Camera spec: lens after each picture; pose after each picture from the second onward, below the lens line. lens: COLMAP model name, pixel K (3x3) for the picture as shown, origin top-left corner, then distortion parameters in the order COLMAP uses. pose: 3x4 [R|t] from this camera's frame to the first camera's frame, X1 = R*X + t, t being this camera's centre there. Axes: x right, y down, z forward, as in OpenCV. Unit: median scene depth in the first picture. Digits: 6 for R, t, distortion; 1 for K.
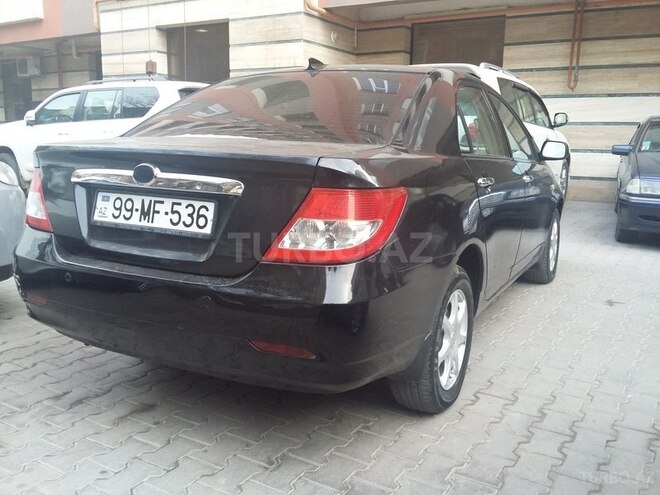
lens RADIAL K [[590.2, 0, 327.0], [0, 590.2, 251.6], [0, 0, 1]] dist [-0.000282, -0.025937]
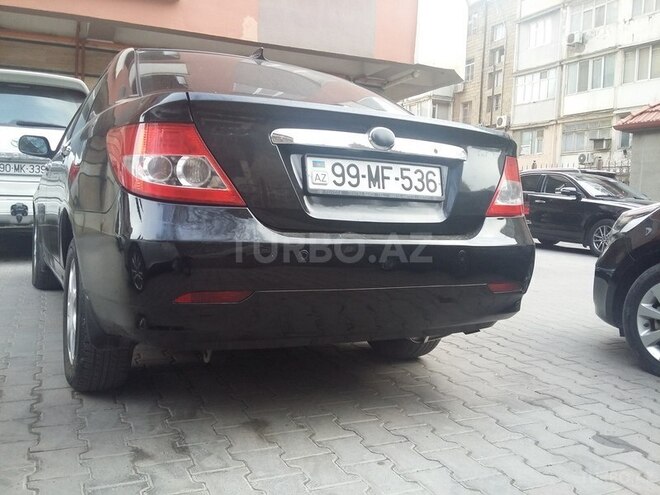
lens RADIAL K [[590.2, 0, 327.7], [0, 590.2, 243.7], [0, 0, 1]] dist [-0.000282, -0.025937]
pose [[0.588058, -0.057075, 0.806802, -1.137282], [0.121593, 0.992409, -0.018421, 0.048361], [-0.799626, 0.108934, 0.590534, 0.497656]]
